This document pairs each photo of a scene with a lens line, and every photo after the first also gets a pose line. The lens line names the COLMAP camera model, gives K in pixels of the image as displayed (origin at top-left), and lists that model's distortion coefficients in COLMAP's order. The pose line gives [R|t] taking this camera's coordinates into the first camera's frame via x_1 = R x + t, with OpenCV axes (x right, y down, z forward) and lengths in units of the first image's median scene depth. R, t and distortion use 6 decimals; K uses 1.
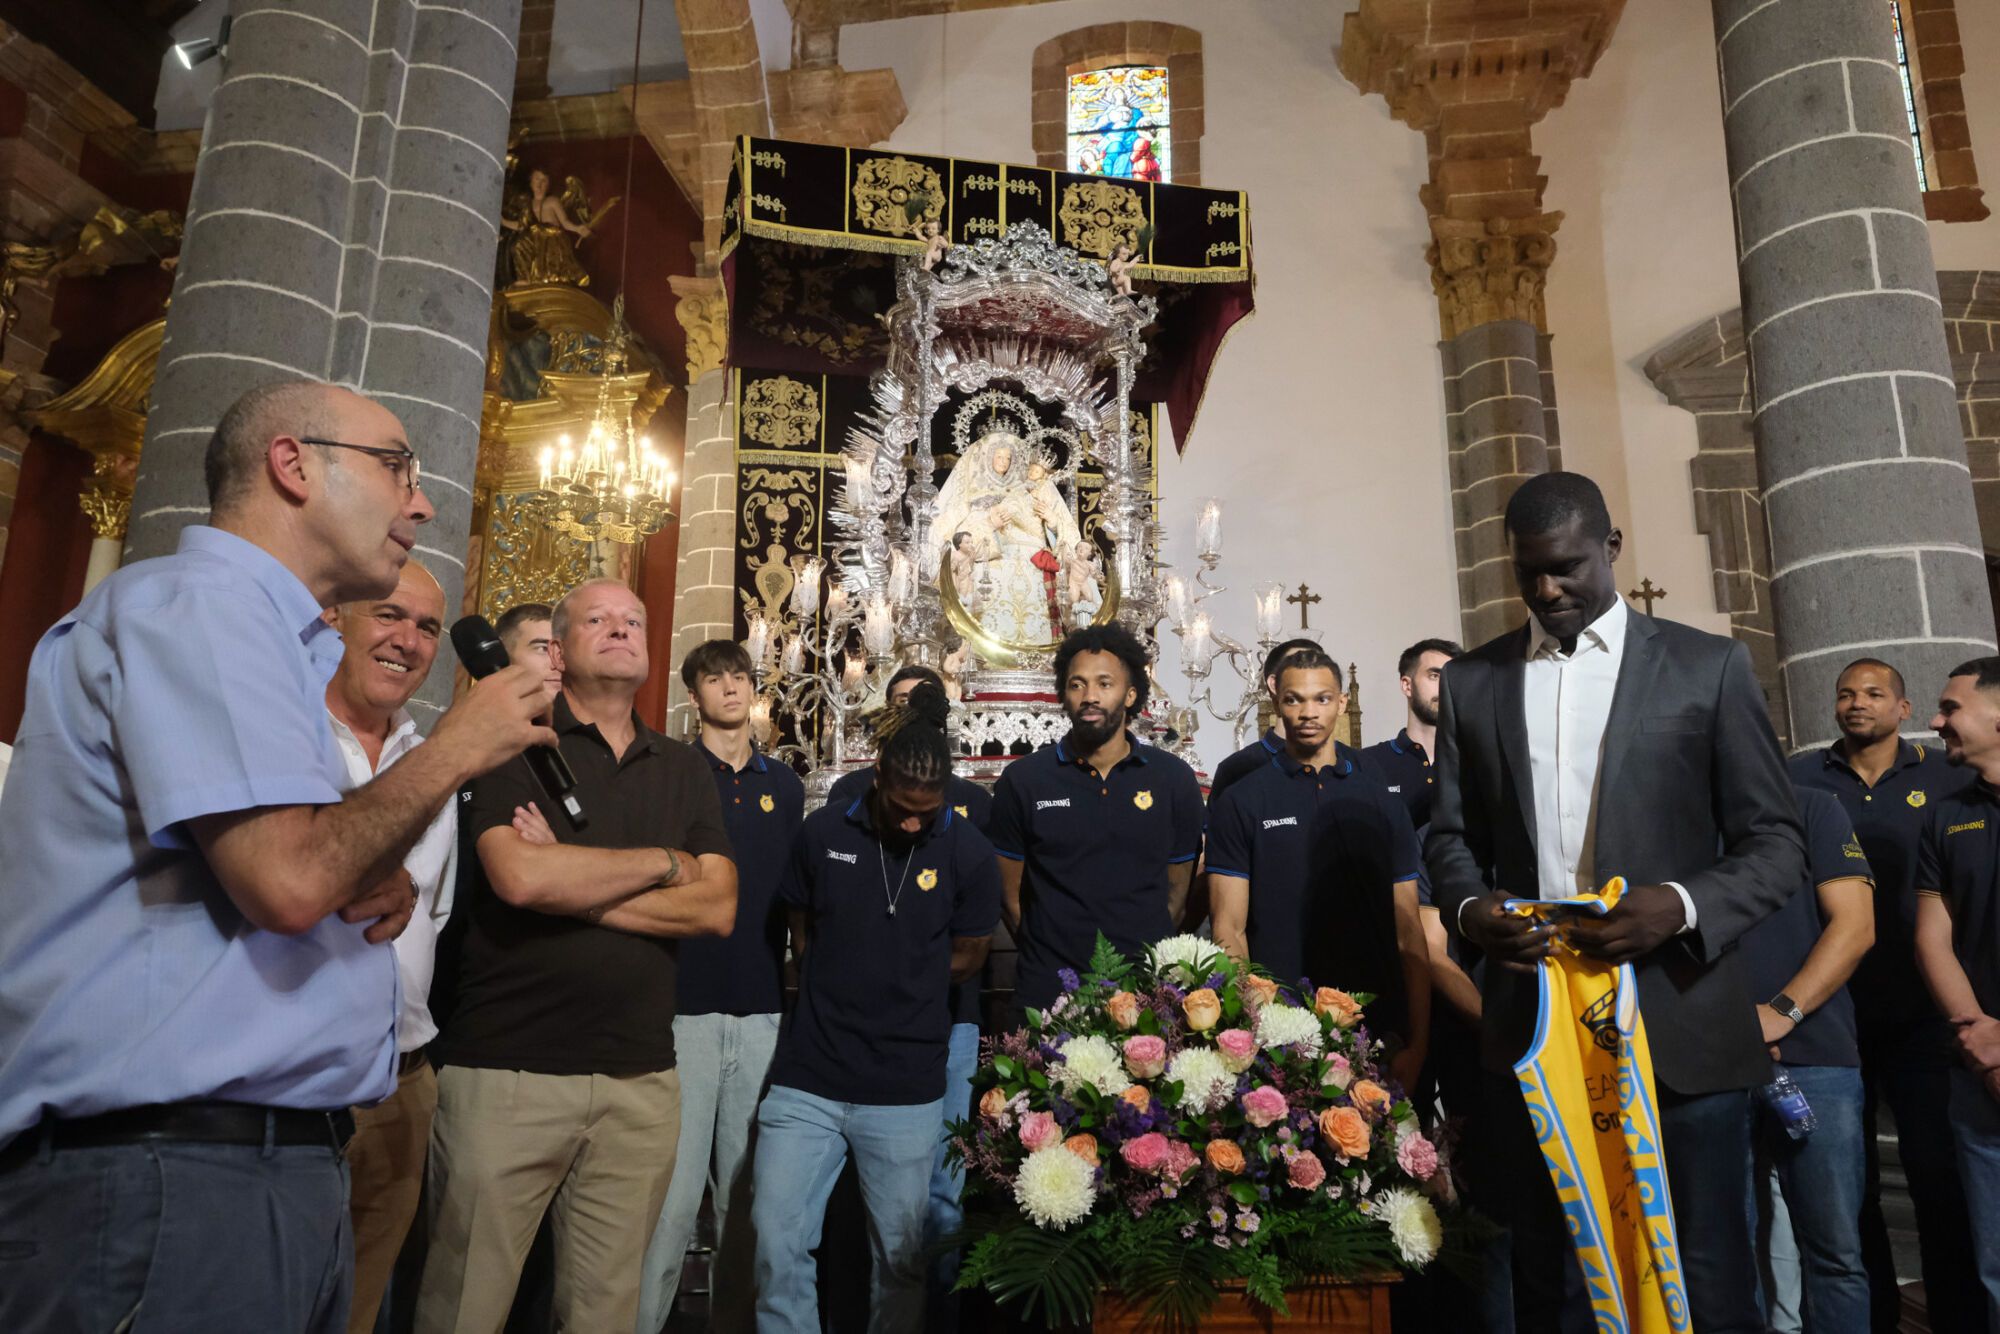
lens RADIAL K [[1402.8, 0, 1001.6], [0, 1402.8, 632.6], [0, 0, 1]] dist [-0.012428, 0.007274]
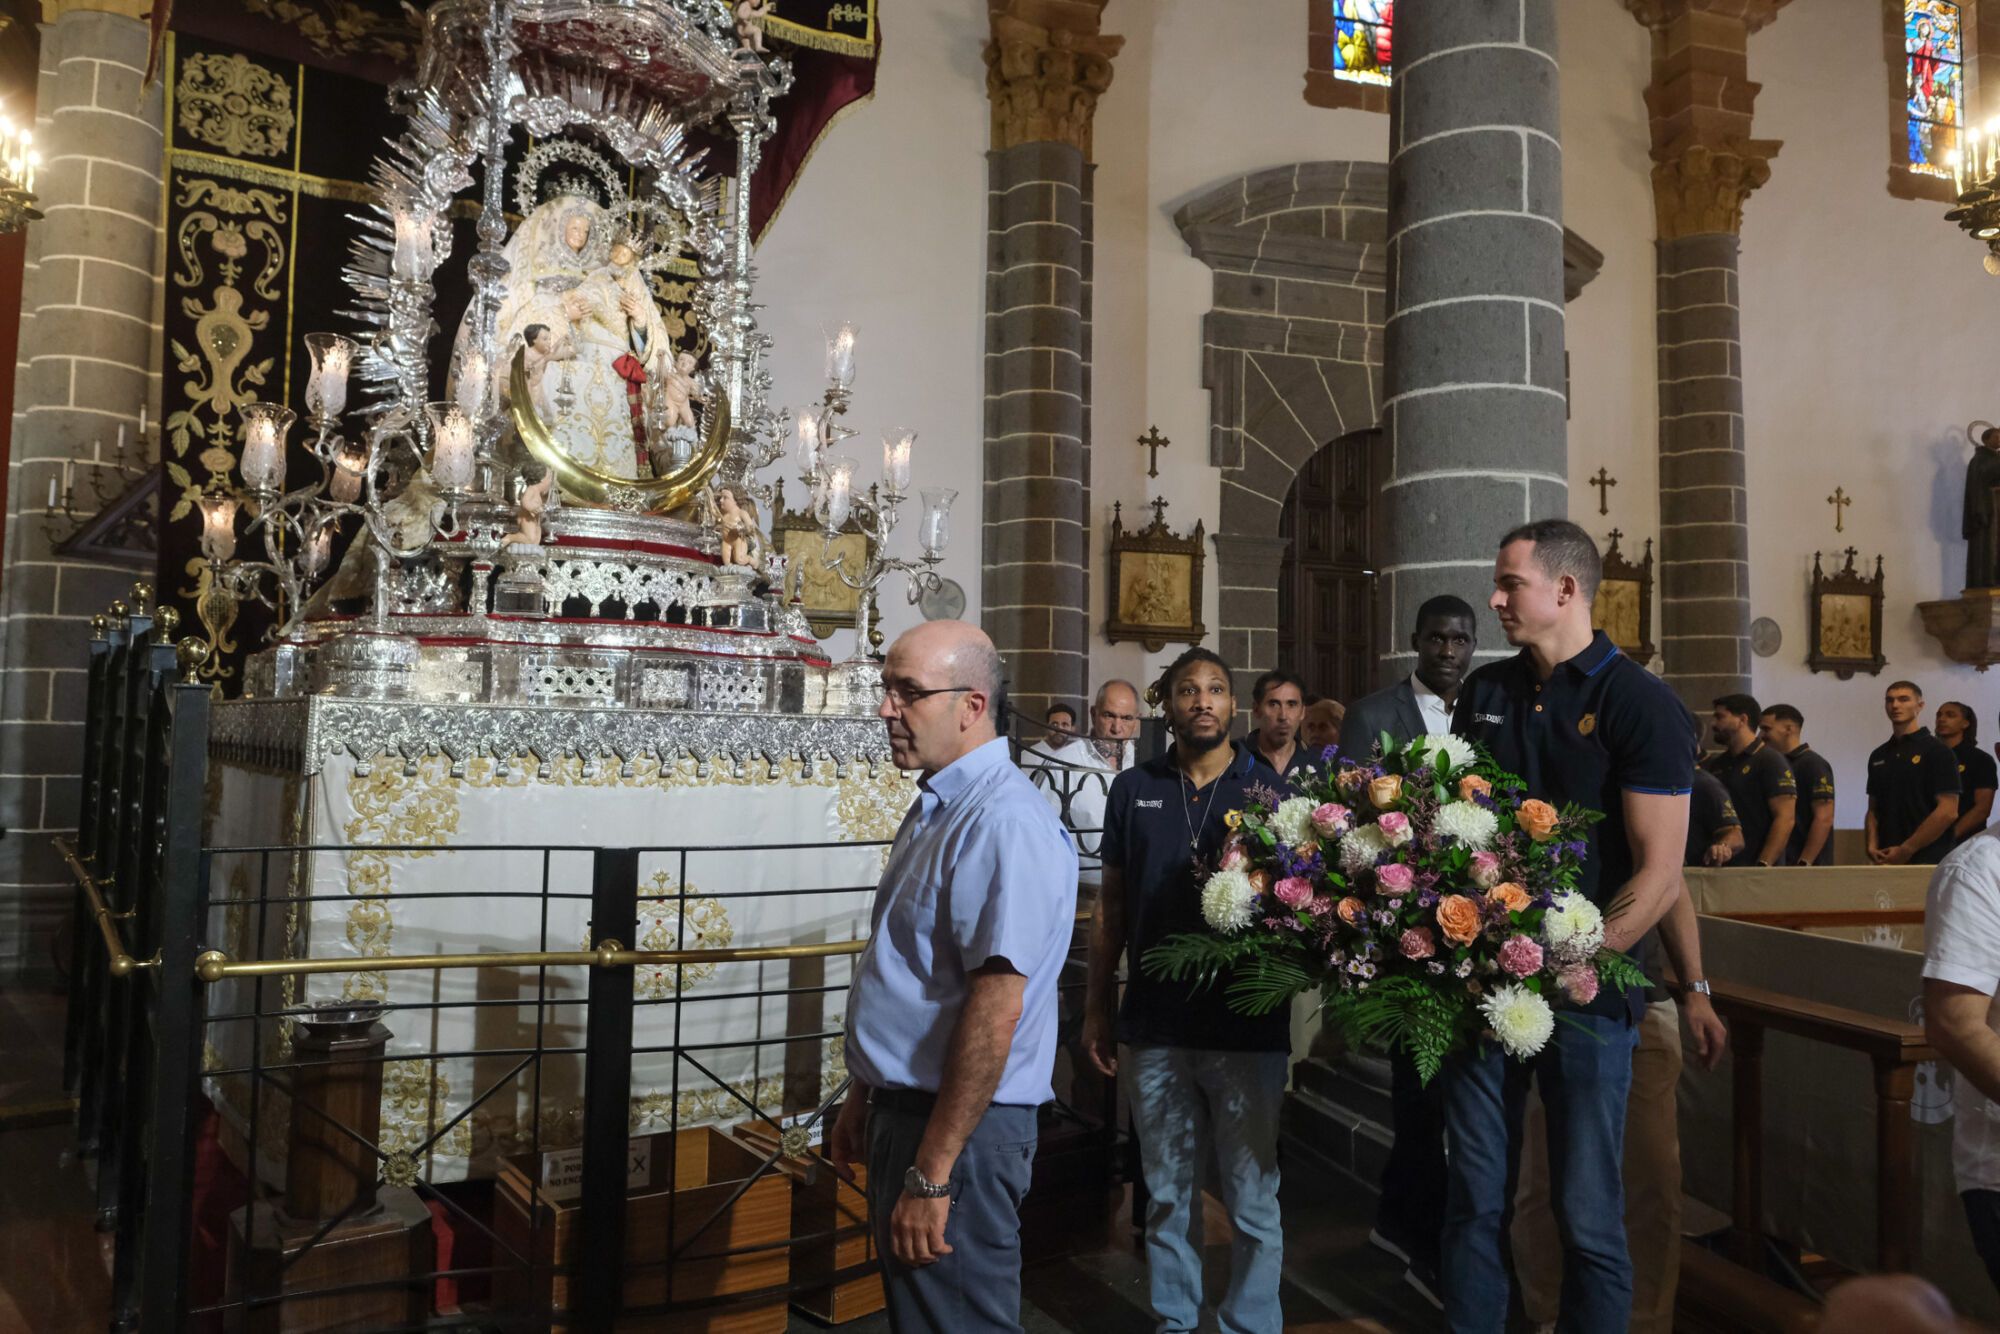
lens RADIAL K [[1402.5, 0, 1010.2], [0, 1402.5, 641.1], [0, 0, 1]] dist [-0.013098, 0.008290]
pose [[0.909536, 0.039293, 0.413764, -0.095127], [-0.108983, 0.983234, 0.146194, -0.036559], [-0.401082, -0.178062, 0.898569, 0.139773]]
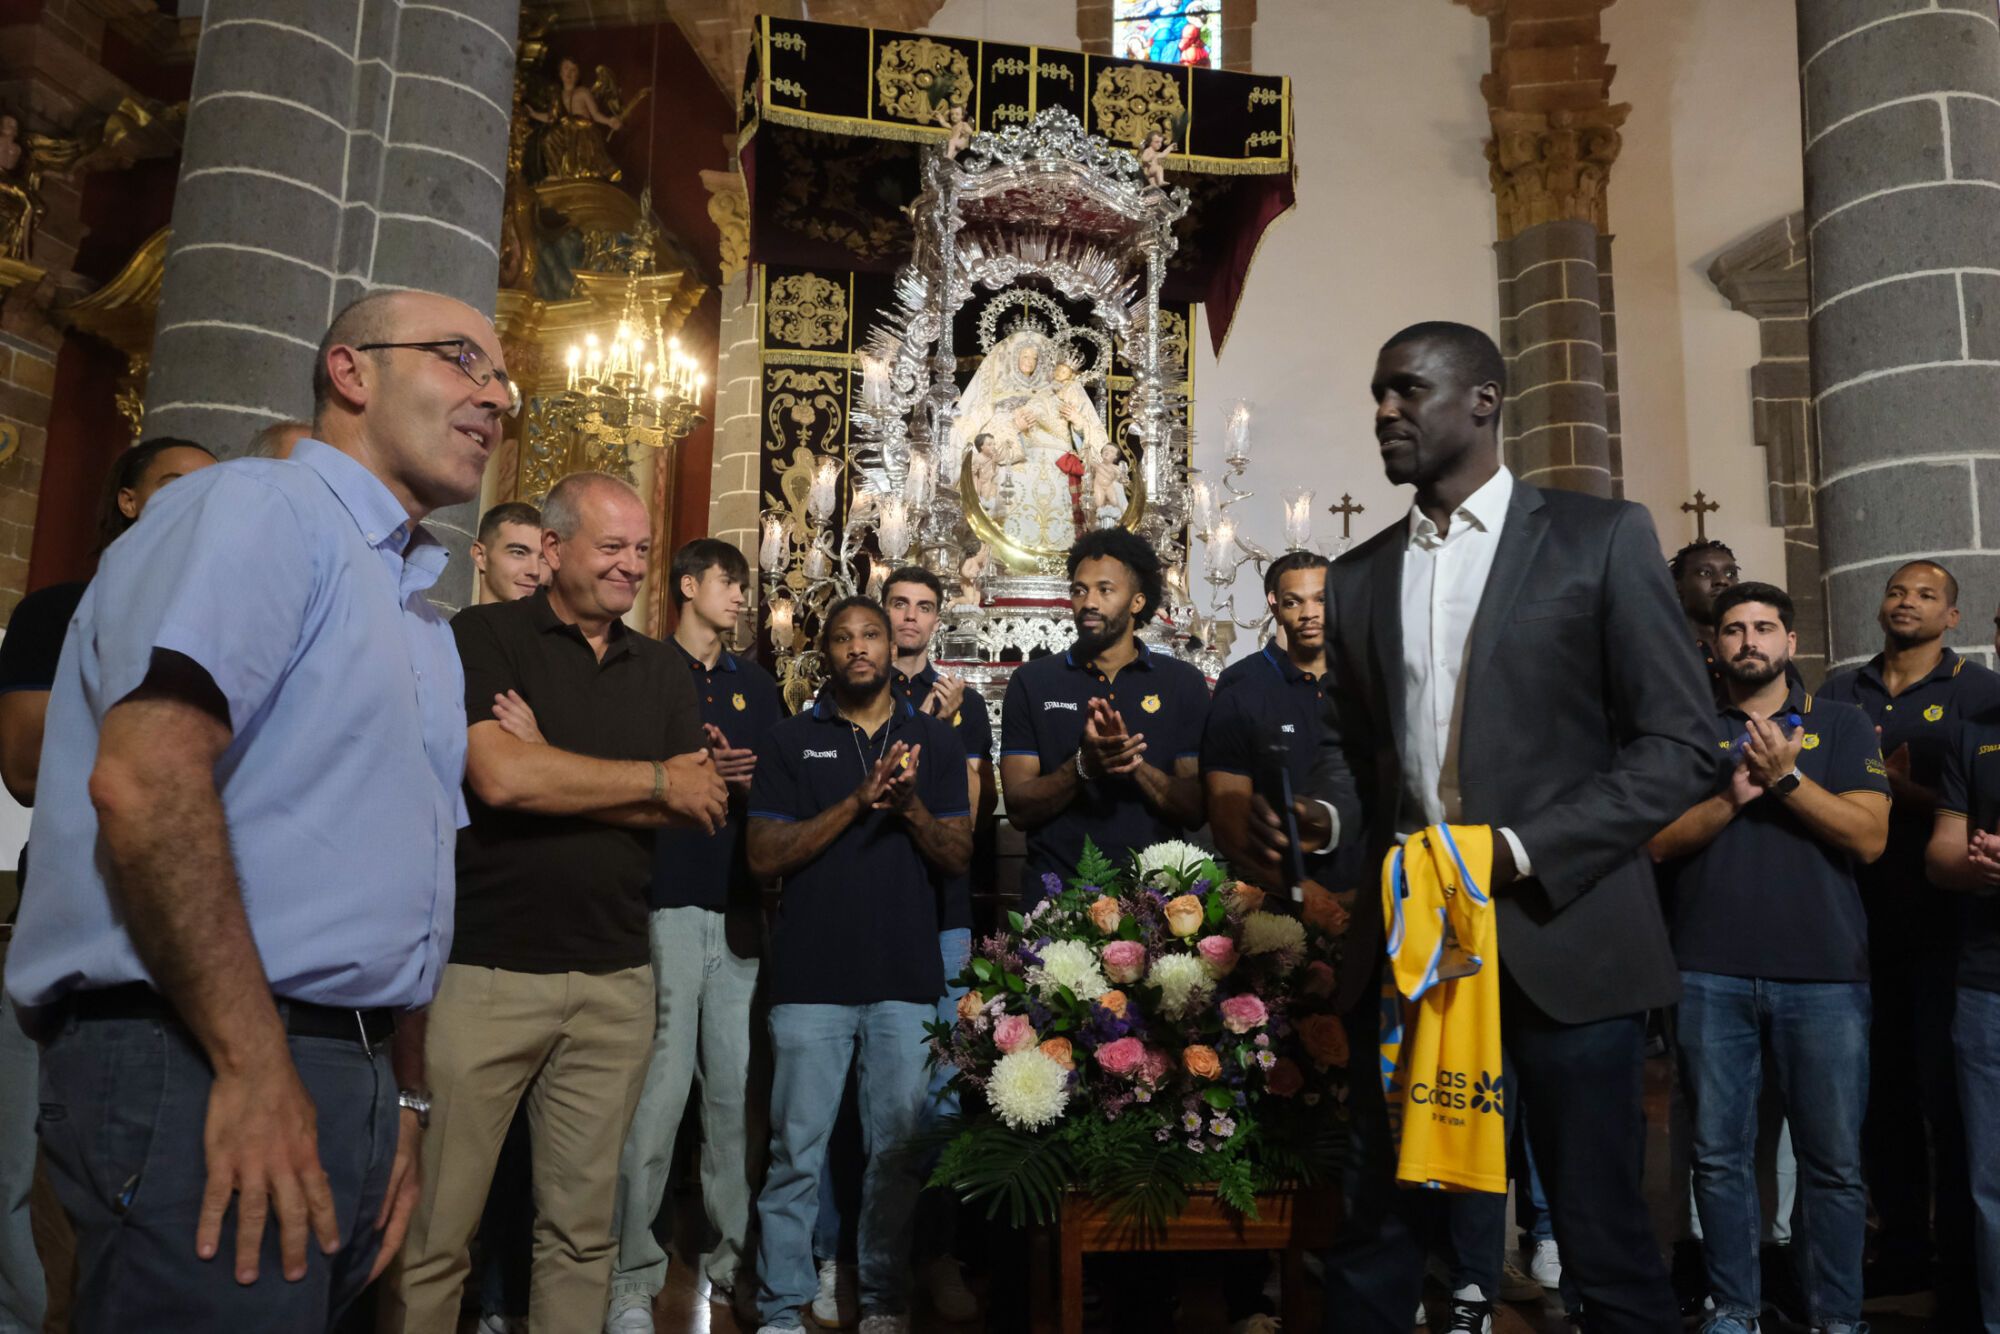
lens RADIAL K [[1403.7, 0, 1023.7], [0, 1403.7, 663.6], [0, 0, 1]] dist [-0.012530, 0.007801]
pose [[0.999728, 0.010192, -0.020980, 0.019305], [-0.008383, 0.996382, 0.084574, 0.004342], [0.021766, -0.084375, 0.996196, 0.013445]]
